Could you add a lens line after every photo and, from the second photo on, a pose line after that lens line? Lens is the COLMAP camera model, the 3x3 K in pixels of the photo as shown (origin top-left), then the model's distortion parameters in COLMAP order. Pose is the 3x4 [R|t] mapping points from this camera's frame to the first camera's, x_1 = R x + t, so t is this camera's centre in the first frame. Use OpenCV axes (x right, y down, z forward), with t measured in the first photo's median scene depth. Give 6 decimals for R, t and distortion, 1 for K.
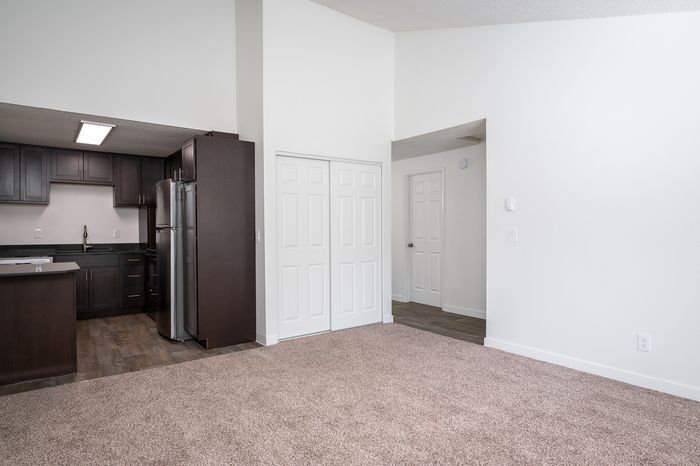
lens RADIAL K [[406.4, 0, 351.2], [0, 406.4, 234.1], [0, 0, 1]] dist [0.000584, -0.000211]
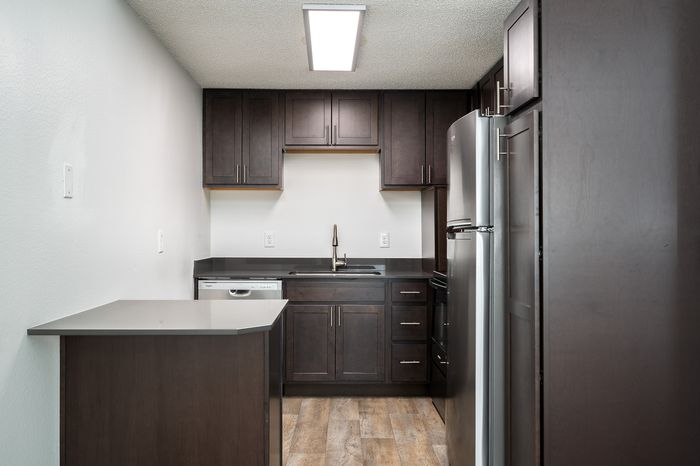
lens RADIAL K [[604.4, 0, 350.1], [0, 604.4, 233.7], [0, 0, 1]] dist [-0.008377, -0.000683]
pose [[0.808190, 0.000444, -0.588921, -0.149804], [-0.005722, 0.999958, -0.007099, -0.003877], [0.588894, 0.009107, 0.808159, 0.346124]]
